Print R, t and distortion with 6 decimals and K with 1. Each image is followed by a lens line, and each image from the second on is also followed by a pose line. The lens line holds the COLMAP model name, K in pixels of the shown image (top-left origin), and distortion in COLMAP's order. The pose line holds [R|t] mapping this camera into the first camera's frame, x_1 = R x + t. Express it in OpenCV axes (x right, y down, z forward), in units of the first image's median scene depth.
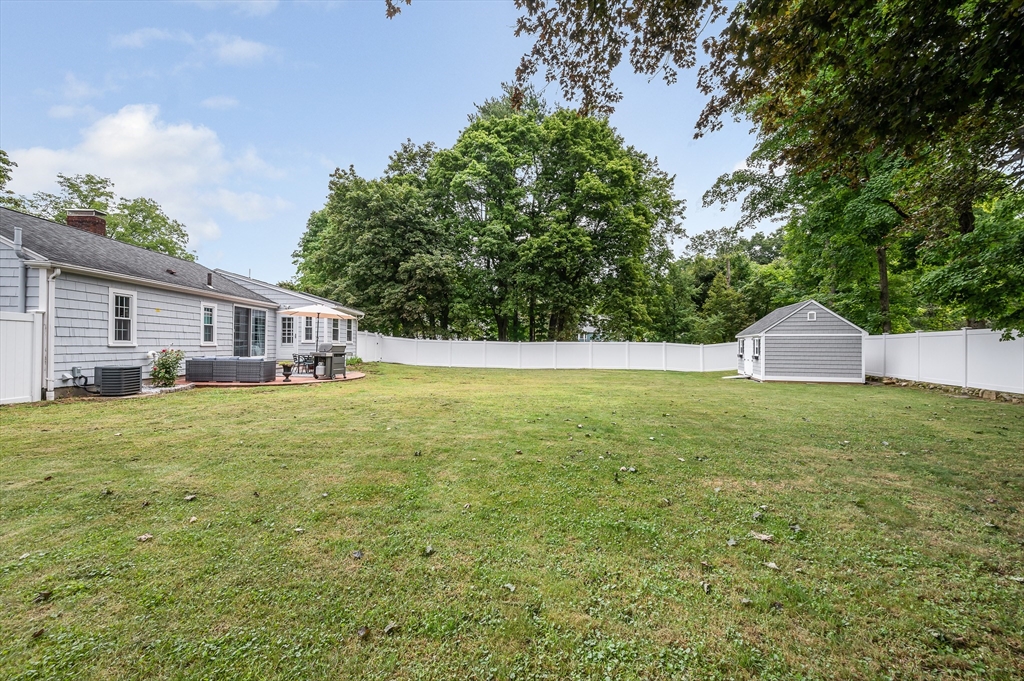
lens RADIAL K [[416.6, 0, 512.4], [0, 416.6, 341.6], [0, 0, 1]] dist [-0.002355, -0.000276]
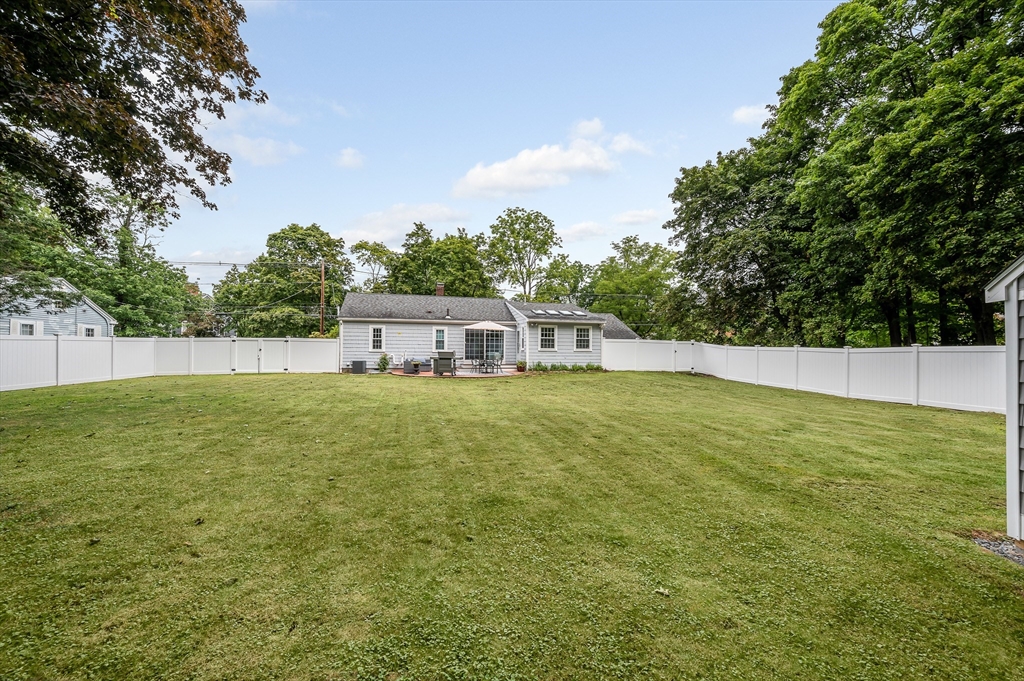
lens RADIAL K [[416.6, 0, 514.4], [0, 416.6, 347.6], [0, 0, 1]] dist [-0.002355, -0.000276]
pose [[0.190362, -0.011726, -0.981644, 1.112414], [0.001221, 0.999931, -0.011708, 0.013548], [0.981713, 0.001031, 0.190363, 1.101651]]
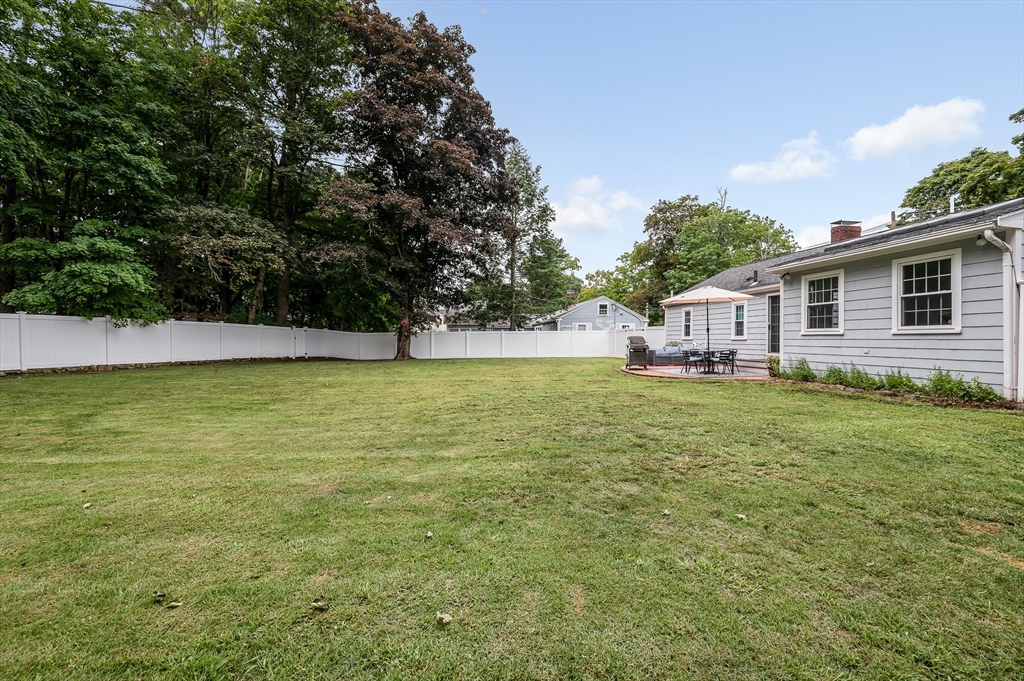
lens RADIAL K [[416.6, 0, 511.6], [0, 416.6, 341.4], [0, 0, 1]] dist [-0.002355, -0.000276]
pose [[-0.996885, -0.005936, -0.078647, -0.044812], [-0.005776, 0.999981, -0.002269, 0.023763], [0.078659, -0.001808, -0.996900, 2.323717]]
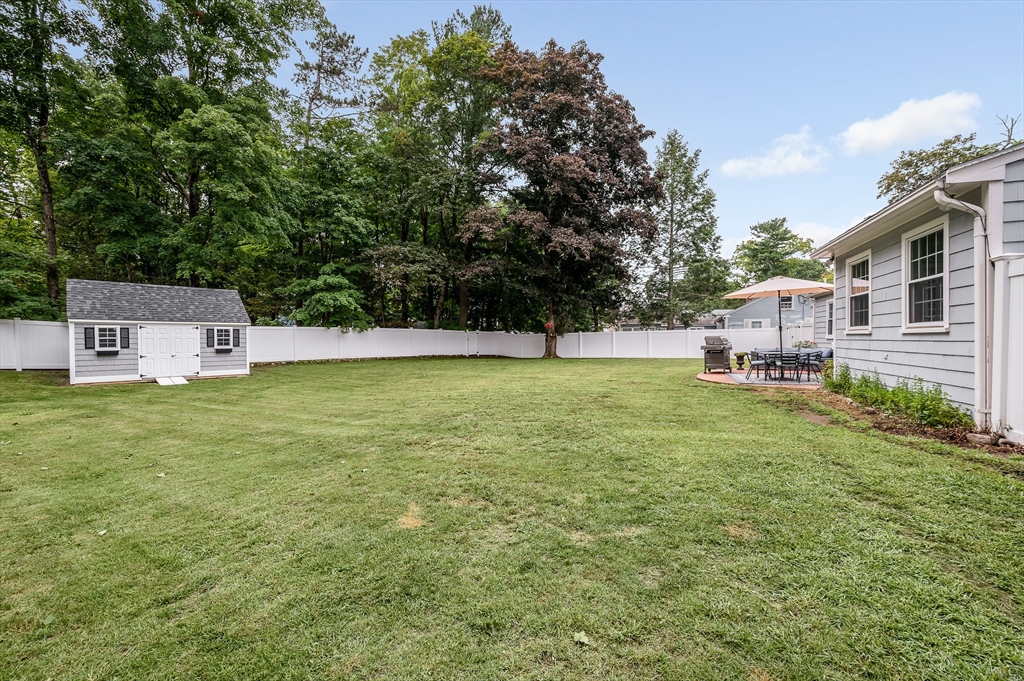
lens RADIAL K [[416.6, 0, 517.7], [0, 416.6, 342.7], [0, 0, 1]] dist [-0.002355, -0.000276]
pose [[-0.906897, -0.002255, 0.421347, -0.484877], [-0.000010, 0.999986, 0.005330, 0.015736], [-0.421353, 0.004829, -0.906884, 2.355516]]
